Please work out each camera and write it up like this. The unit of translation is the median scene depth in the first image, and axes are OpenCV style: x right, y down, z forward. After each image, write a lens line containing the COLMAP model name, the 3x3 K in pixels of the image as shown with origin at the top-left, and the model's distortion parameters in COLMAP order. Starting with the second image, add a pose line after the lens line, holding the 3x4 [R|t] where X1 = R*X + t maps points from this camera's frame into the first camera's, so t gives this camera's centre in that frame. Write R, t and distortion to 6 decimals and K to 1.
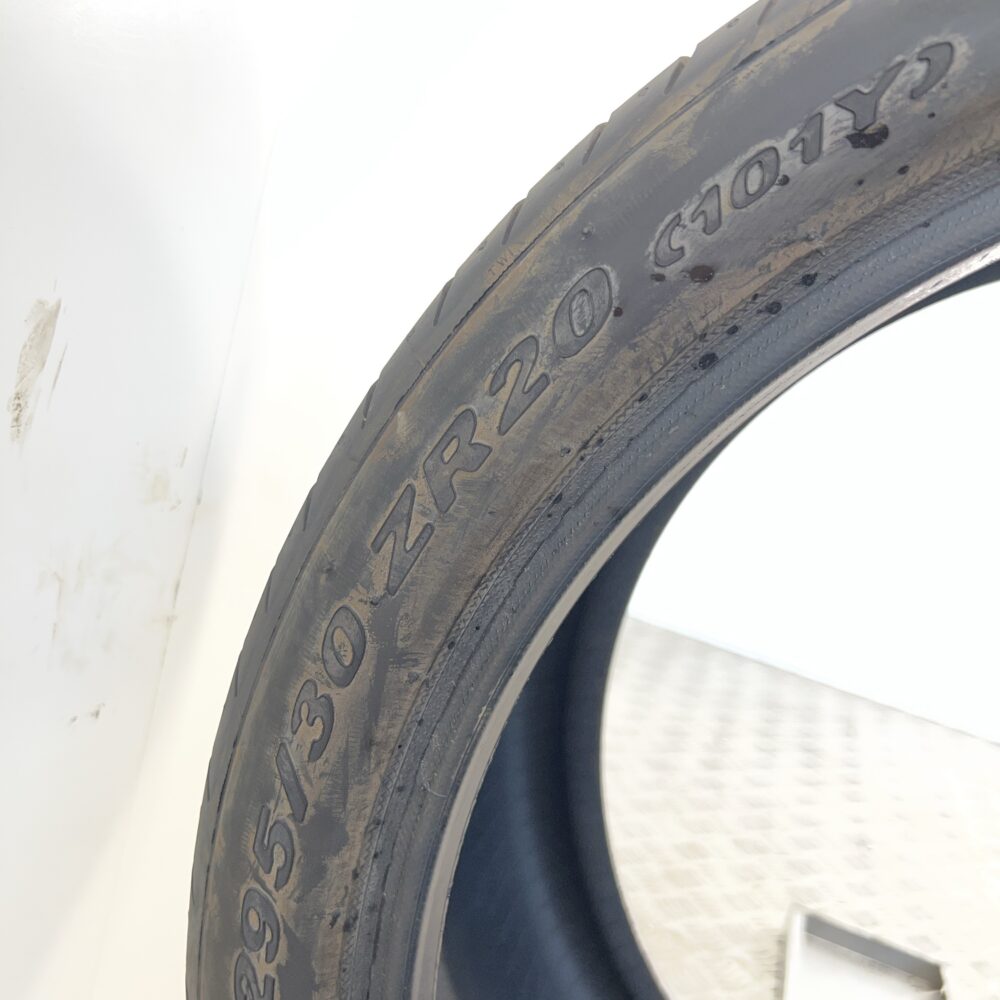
lens RADIAL K [[974.3, 0, 499.7], [0, 974.3, 499.9], [0, 0, 1]] dist [0.001436, 0.000000]
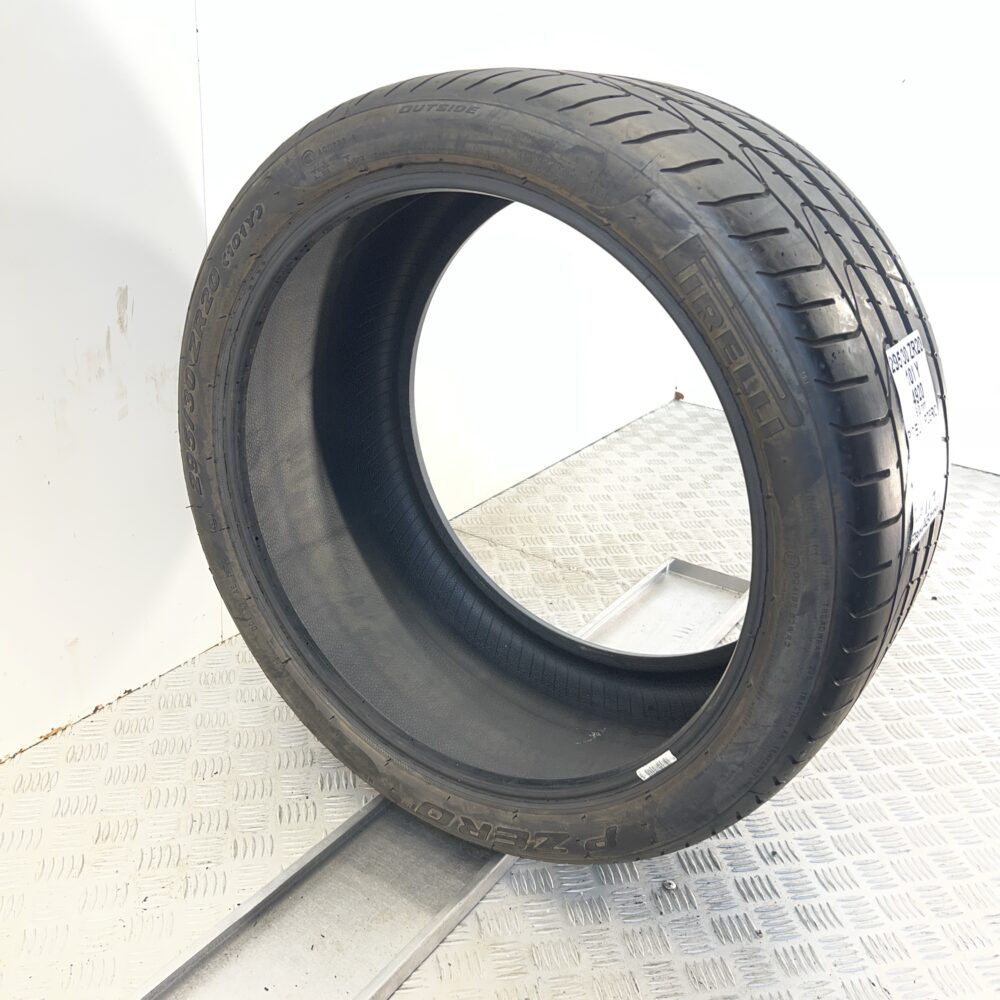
lens RADIAL K [[974.3, 0, 500.2], [0, 974.3, 499.8], [0, 0, 1]] dist [0.001436, 0.000000]
pose [[0.948064, -0.076484, -0.308748, 2.004490], [0.122962, 0.983326, 0.133981, 0.248861], [0.293352, -0.164987, 0.941660, -2.136015]]
